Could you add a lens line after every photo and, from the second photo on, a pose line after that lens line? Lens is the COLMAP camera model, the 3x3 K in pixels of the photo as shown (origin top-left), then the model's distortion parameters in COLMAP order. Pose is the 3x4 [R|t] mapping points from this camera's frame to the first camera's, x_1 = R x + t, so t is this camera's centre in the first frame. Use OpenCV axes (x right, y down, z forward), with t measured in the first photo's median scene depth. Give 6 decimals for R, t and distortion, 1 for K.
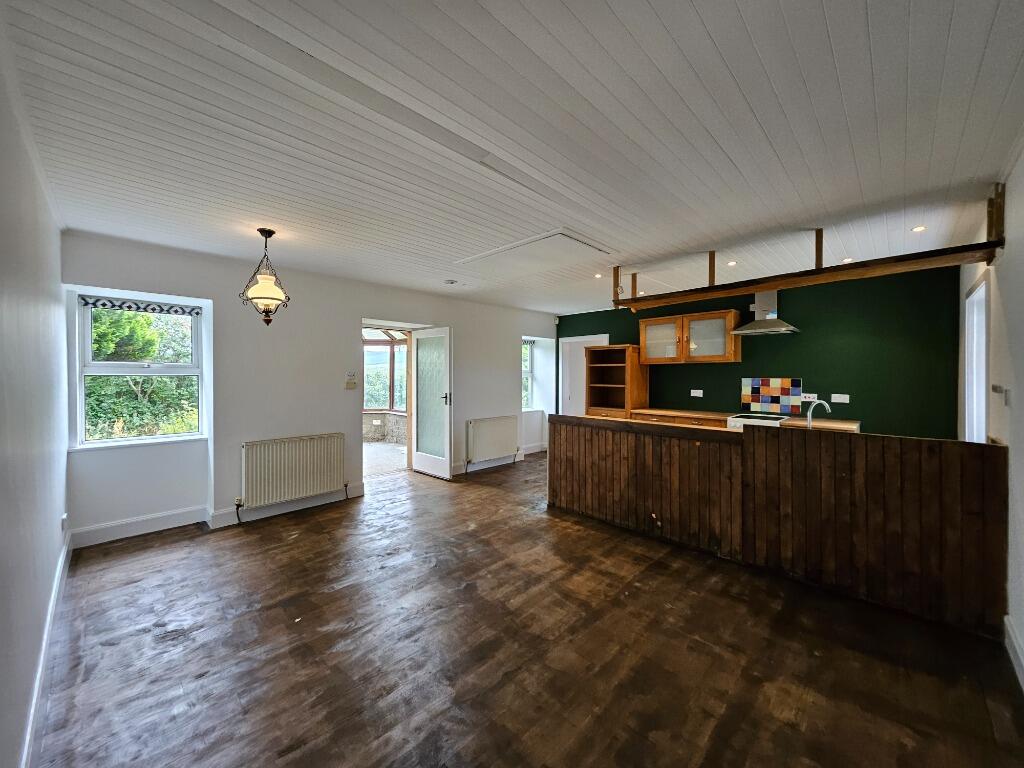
lens RADIAL K [[400.6, 0, 509.2], [0, 400.6, 377.5], [0, 0, 1]] dist [-0.002452, -0.000566]
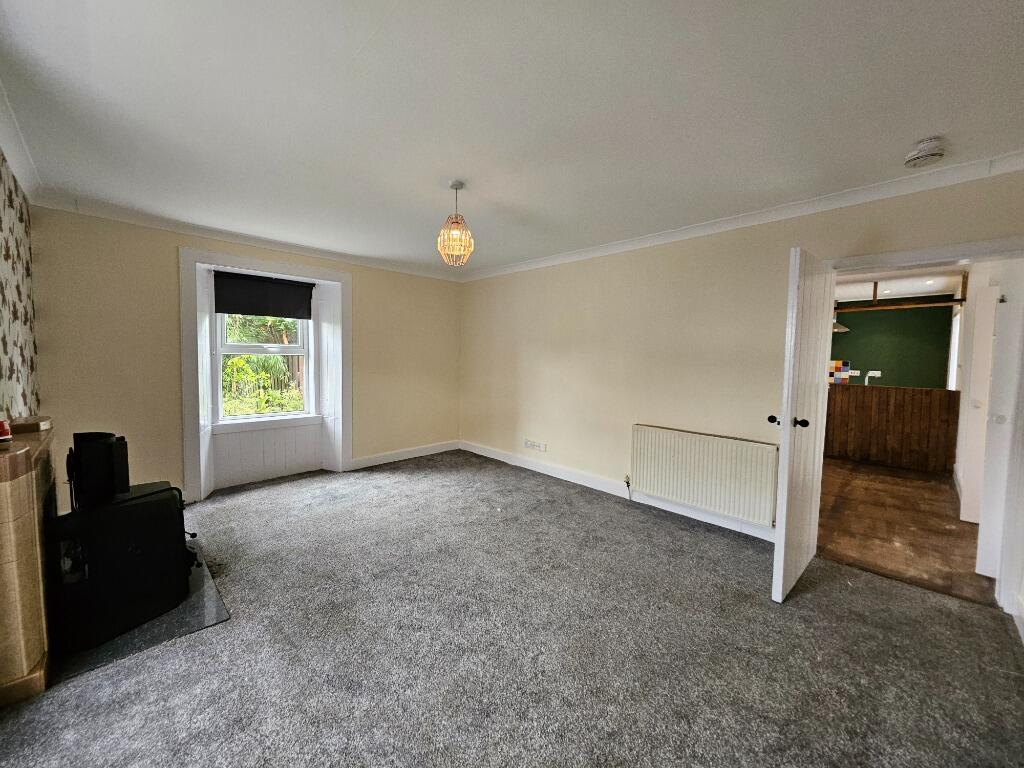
lens RADIAL K [[397.7, 0, 506.8], [0, 397.7, 378.6], [0, 0, 1]] dist [0.015522, -0.010102]
pose [[0.999758, 0.015917, -0.015191, -1.007668], [-0.015134, 0.998617, 0.050340, 0.021981], [0.015971, -0.050098, 0.998617, -1.014040]]
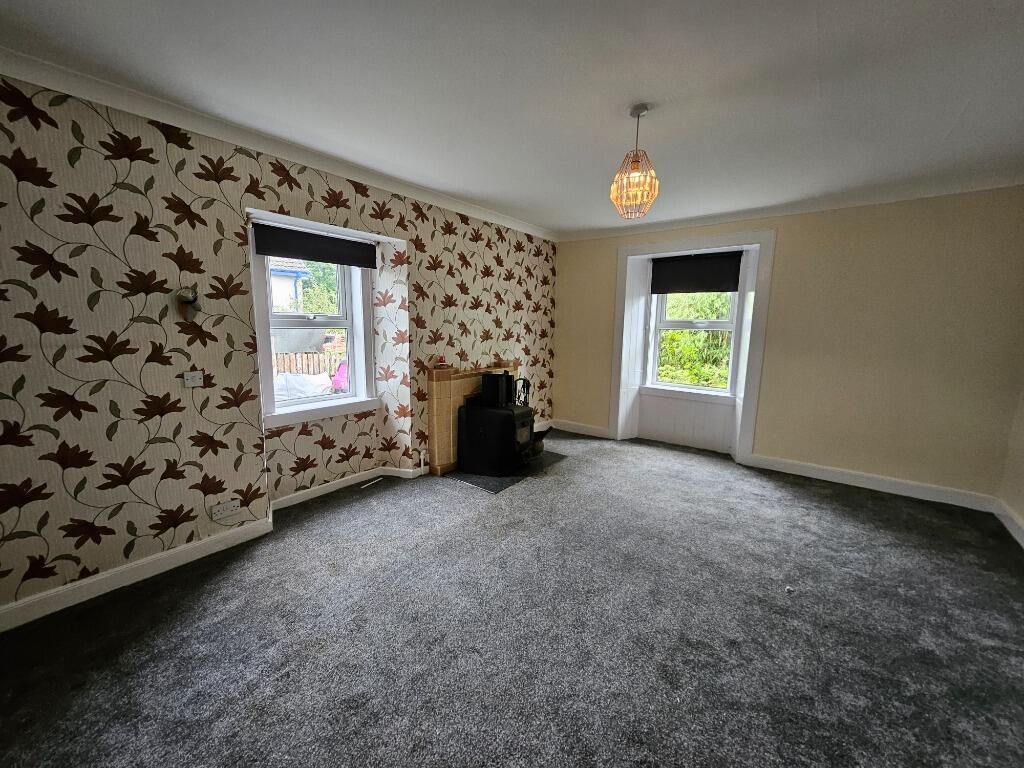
lens RADIAL K [[400.6, 0, 509.2], [0, 400.6, 377.5], [0, 0, 1]] dist [-0.002452, -0.000566]
pose [[0.109629, 0.139981, -0.984066, 1.353262], [-0.021629, 0.990135, 0.138434, -0.045810], [0.993737, 0.006107, 0.111576, 1.394943]]
